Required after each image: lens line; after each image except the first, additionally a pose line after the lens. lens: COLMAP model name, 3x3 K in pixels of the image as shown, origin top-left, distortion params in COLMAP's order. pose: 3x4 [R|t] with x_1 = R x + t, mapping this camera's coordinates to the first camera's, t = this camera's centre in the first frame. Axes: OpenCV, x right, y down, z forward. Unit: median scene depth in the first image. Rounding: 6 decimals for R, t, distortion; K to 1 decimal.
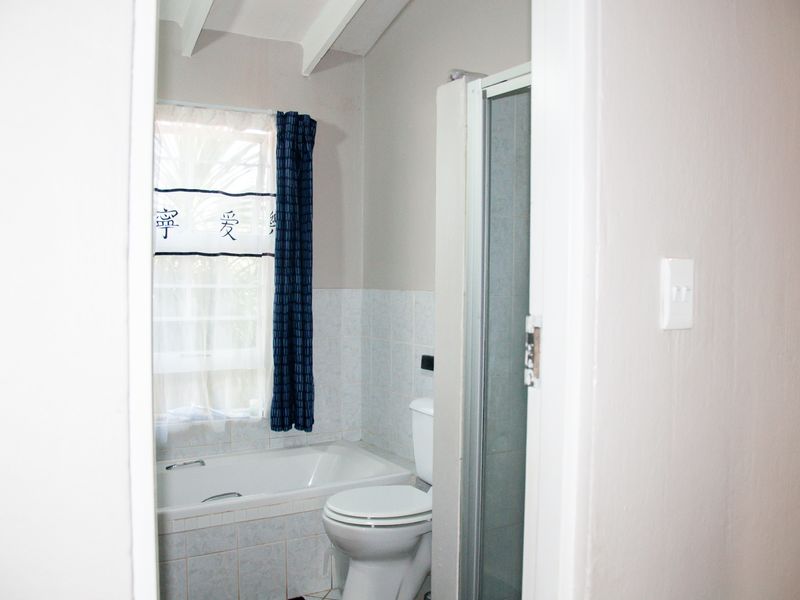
lens RADIAL K [[703.9, 0, 400.0], [0, 703.9, 300.0], [0, 0, 1]] dist [-0.178905, 0.136247]
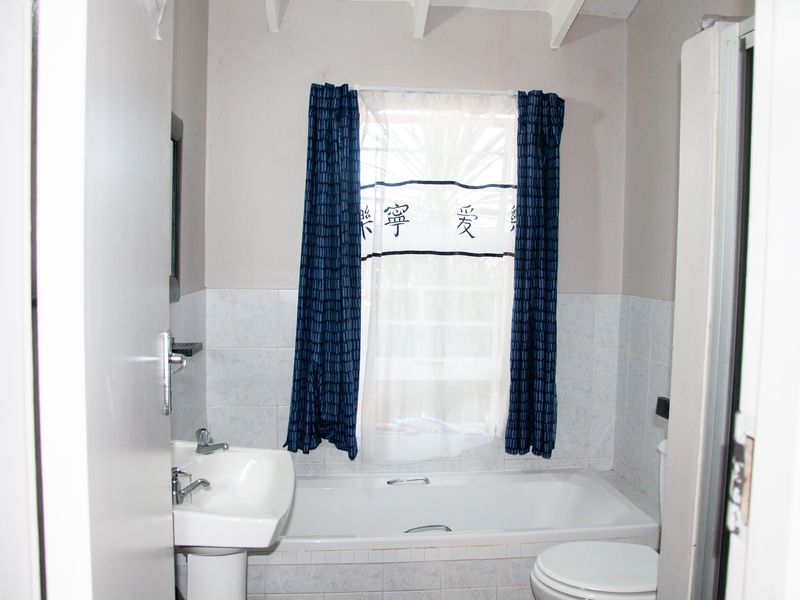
lens RADIAL K [[703.9, 0, 400.0], [0, 703.9, 300.0], [0, 0, 1]] dist [-0.178905, 0.136247]
pose [[0.908119, 0.032575, -0.417443, 0.058634], [-0.023114, 0.999349, 0.027700, -0.029142], [0.418074, -0.015507, 0.908281, 0.138601]]
